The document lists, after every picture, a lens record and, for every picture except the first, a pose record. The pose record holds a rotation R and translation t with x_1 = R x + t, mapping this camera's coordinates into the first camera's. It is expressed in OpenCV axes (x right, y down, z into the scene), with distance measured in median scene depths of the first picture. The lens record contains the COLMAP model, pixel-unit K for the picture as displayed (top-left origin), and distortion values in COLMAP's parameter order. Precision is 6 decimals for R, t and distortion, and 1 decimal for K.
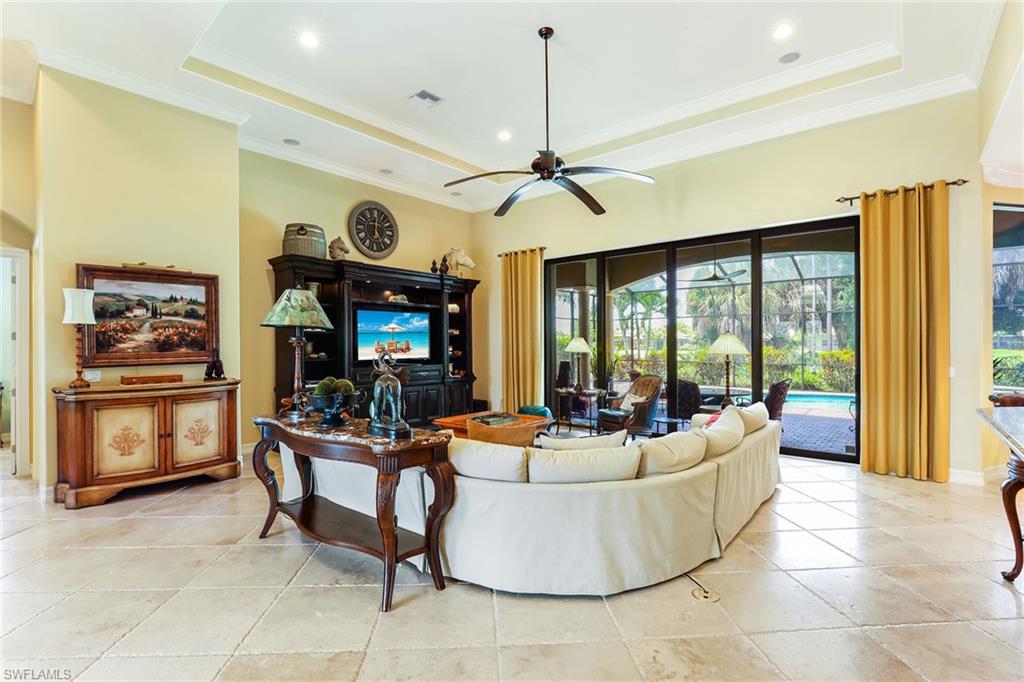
lens RADIAL K [[483.7, 0, 507.3], [0, 483.7, 342.8], [0, 0, 1]] dist [-0.016825, 0.001195]
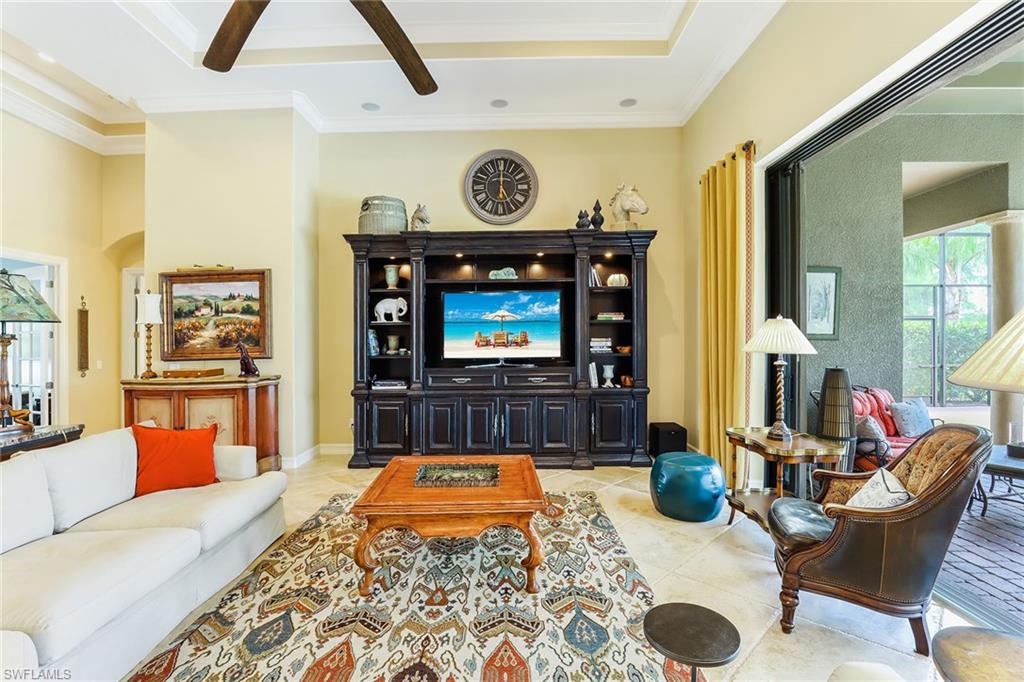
lens RADIAL K [[483.7, 0, 513.0], [0, 483.7, 343.5], [0, 0, 1]] dist [-0.016825, 0.001195]
pose [[0.637424, 0.006706, -0.770484, 0.485162], [0.011794, 0.999760, 0.018458, -0.001641], [0.770423, -0.020853, 0.637192, 0.783091]]
